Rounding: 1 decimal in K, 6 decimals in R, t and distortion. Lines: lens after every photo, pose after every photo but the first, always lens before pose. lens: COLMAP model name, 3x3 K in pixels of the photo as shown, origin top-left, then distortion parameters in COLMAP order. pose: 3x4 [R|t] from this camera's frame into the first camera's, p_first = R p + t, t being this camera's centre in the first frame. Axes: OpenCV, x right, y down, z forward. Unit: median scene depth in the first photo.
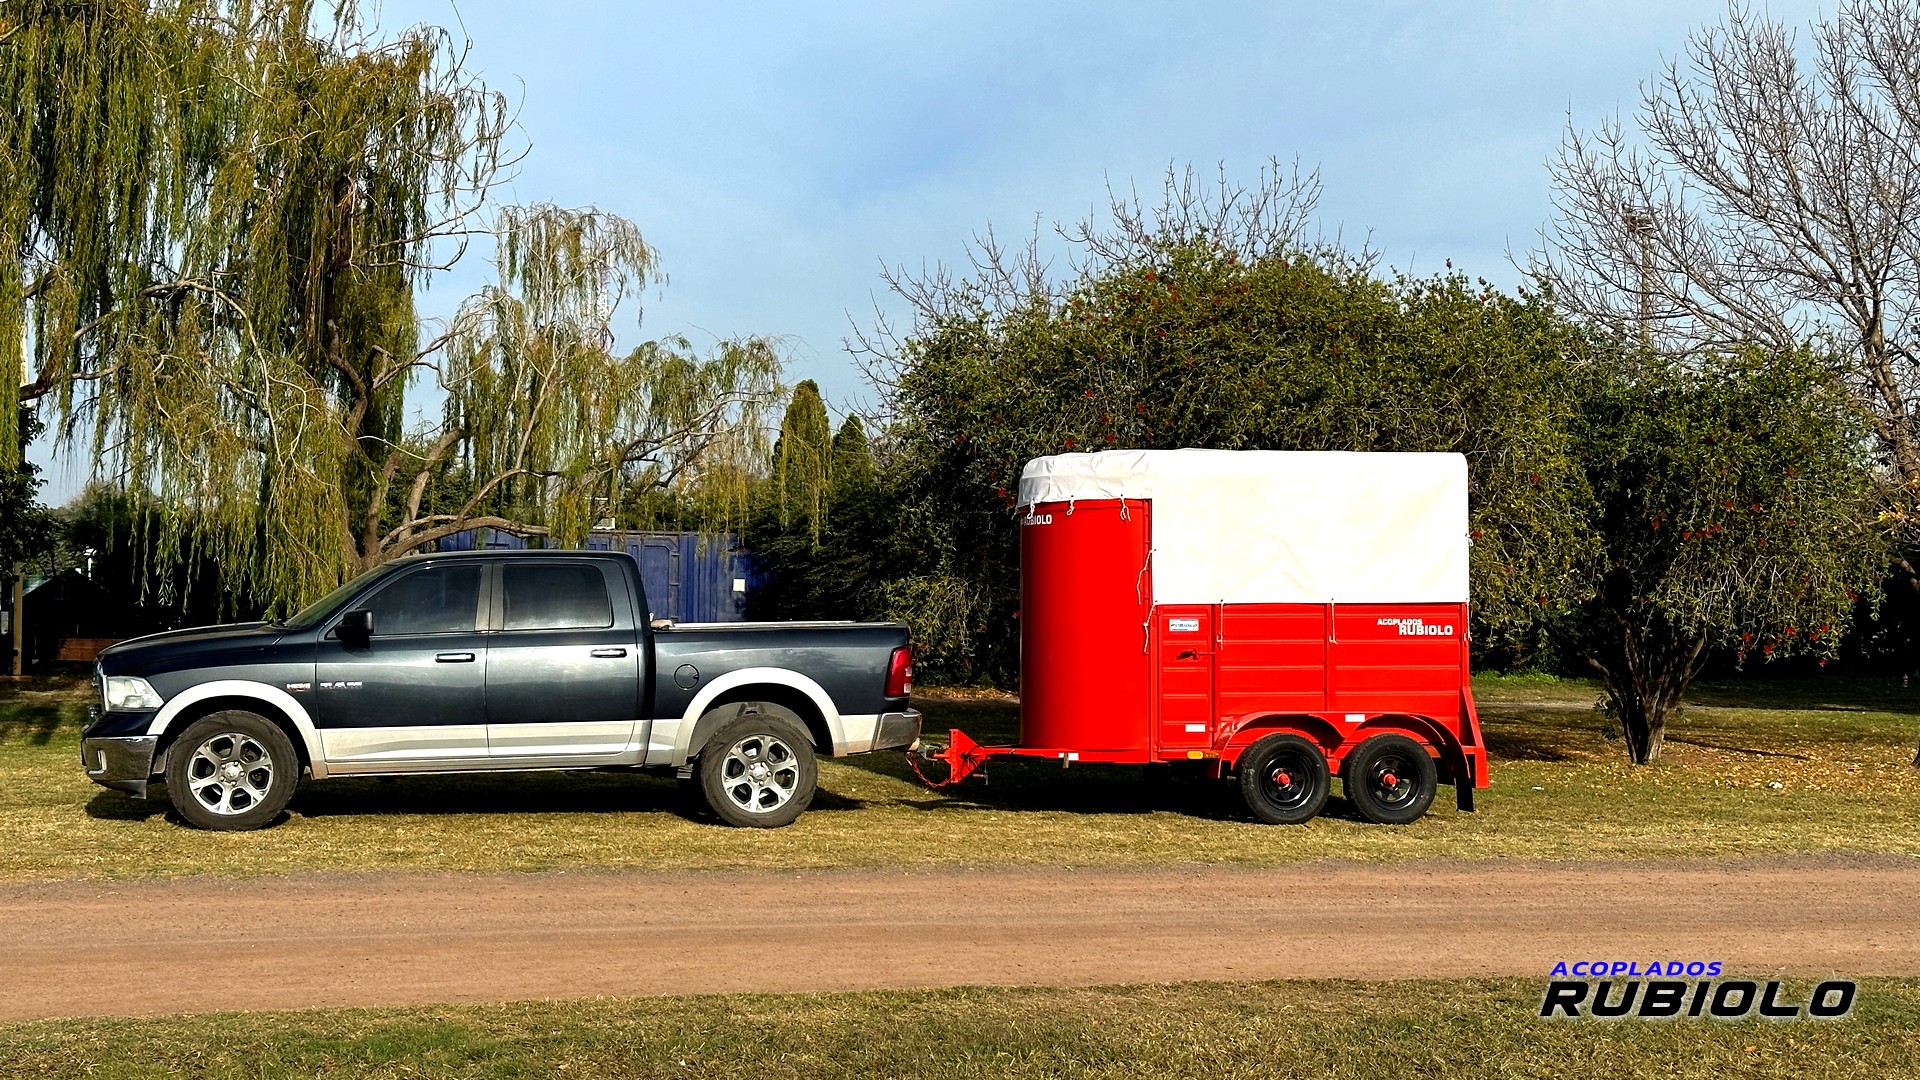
lens RADIAL K [[2640.7, 0, 960.0], [0, 2640.7, 540.0], [0, 0, 1]] dist [0.258743, -0.002045]
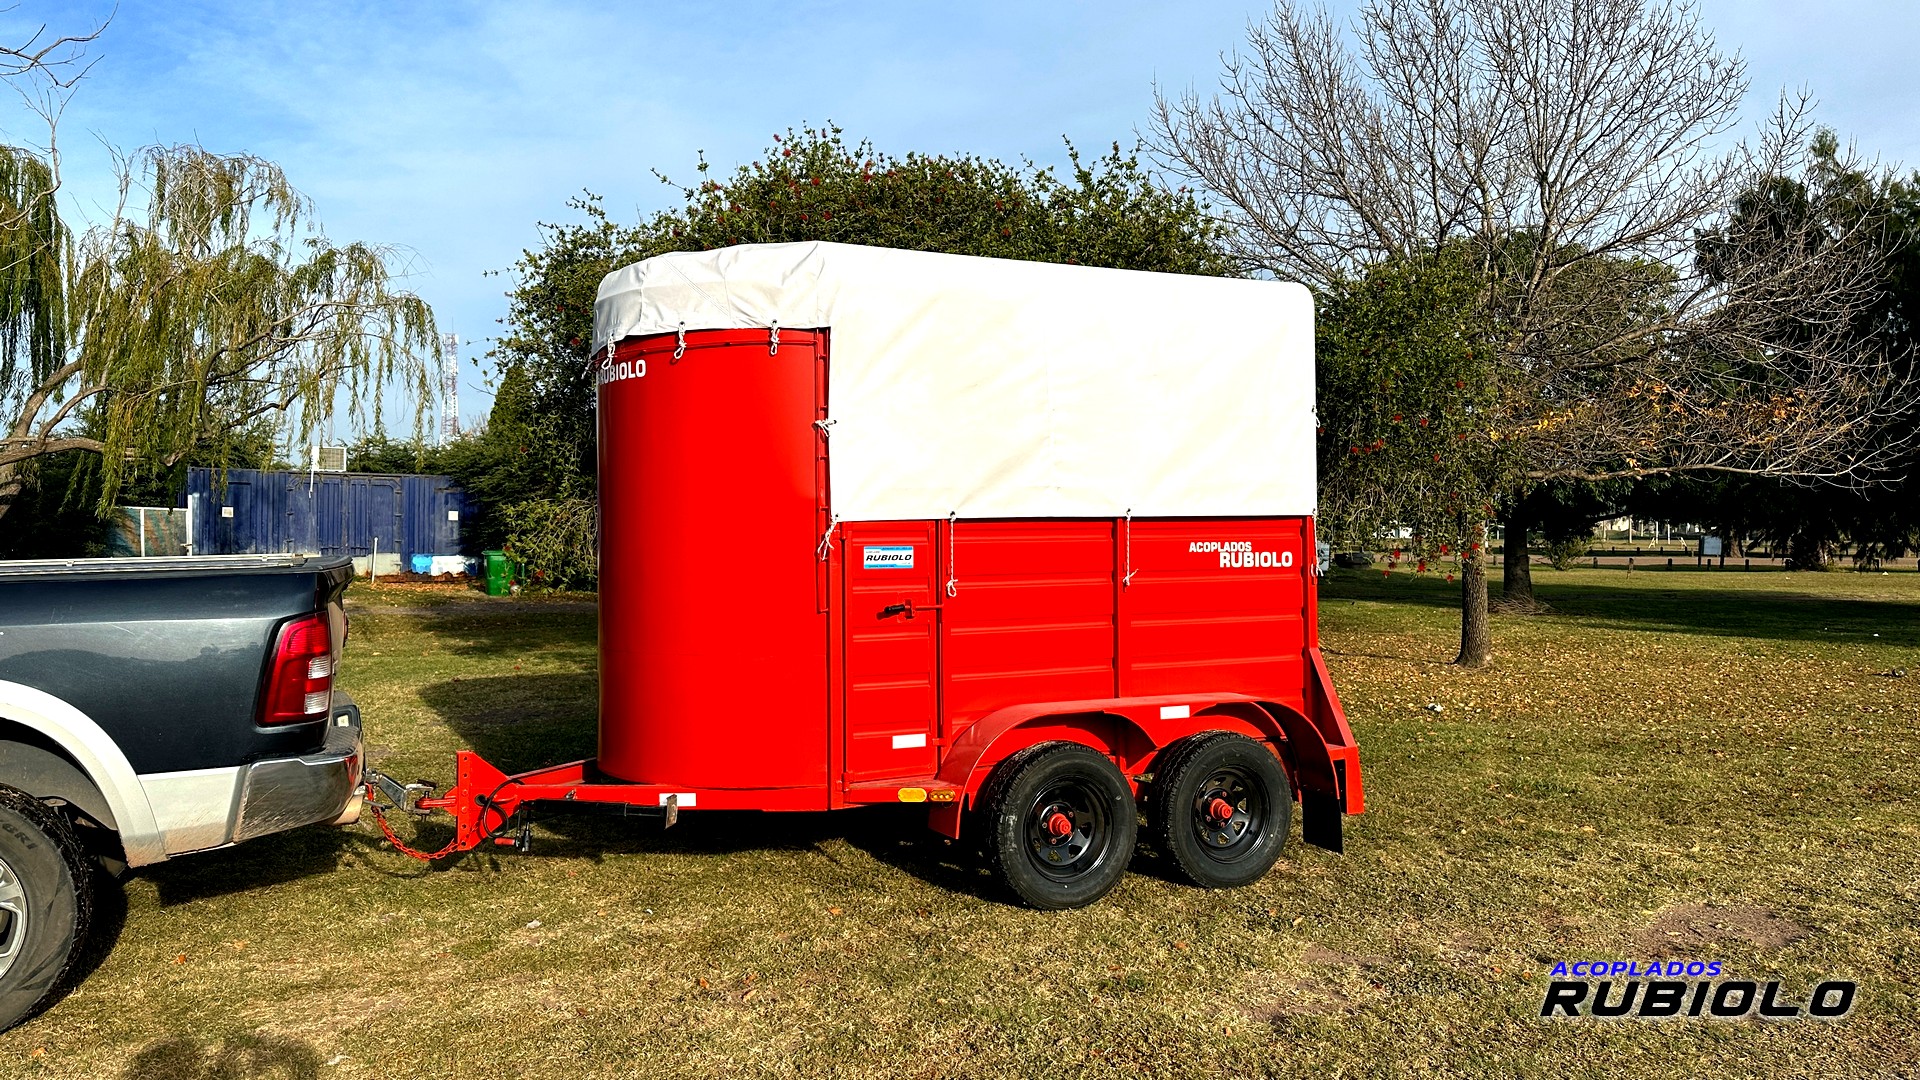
lens RADIAL K [[1275.7, 0, 960.0], [0, 1275.7, 540.0], [0, 0, 1]] dist [-0.001252, -0.000611]
pose [[0.973997, -0.007577, 0.226436, 0.038390], [0.000367, 0.999492, 0.031864, 0.019789], [-0.226562, -0.030952, 0.973505, 0.730028]]
